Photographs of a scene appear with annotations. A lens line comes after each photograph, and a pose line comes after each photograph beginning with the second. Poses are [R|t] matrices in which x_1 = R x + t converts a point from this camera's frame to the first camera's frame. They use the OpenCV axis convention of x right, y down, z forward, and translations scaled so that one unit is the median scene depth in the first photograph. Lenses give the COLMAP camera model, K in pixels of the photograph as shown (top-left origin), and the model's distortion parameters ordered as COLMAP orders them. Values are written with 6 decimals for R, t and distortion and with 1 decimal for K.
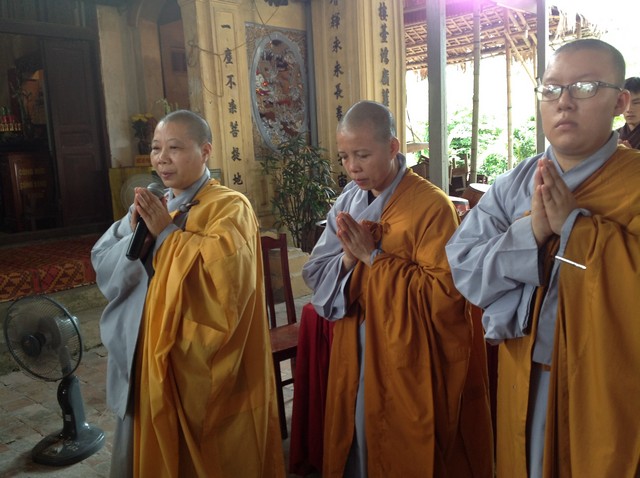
lens RADIAL K [[607.1, 0, 319.1], [0, 607.1, 236.3], [0, 0, 1]] dist [0.203420, -0.459778]
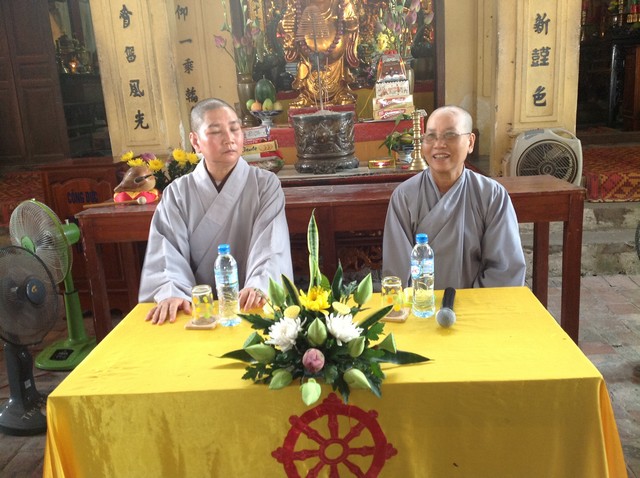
lens RADIAL K [[610.9, 0, 320.0], [0, 610.9, 239.0], [0, 0, 1]] dist [0.170868, -0.379335]
pose [[0.632851, 0.203483, -0.747057, -0.044782], [-0.078361, 0.976727, 0.199658, 0.003267], [0.770298, -0.067814, 0.634068, 0.007945]]
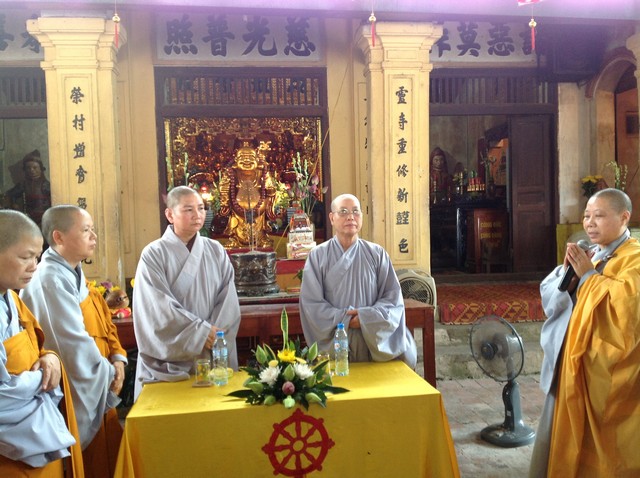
lens RADIAL K [[607.1, 0, 319.1], [0, 607.1, 236.3], [0, 0, 1]] dist [0.203420, -0.459778]
pose [[0.766981, 0.045556, -0.640050, 0.055351], [-0.099202, 0.993903, -0.048133, 0.010296], [0.633955, 0.100411, 0.766824, -0.148924]]
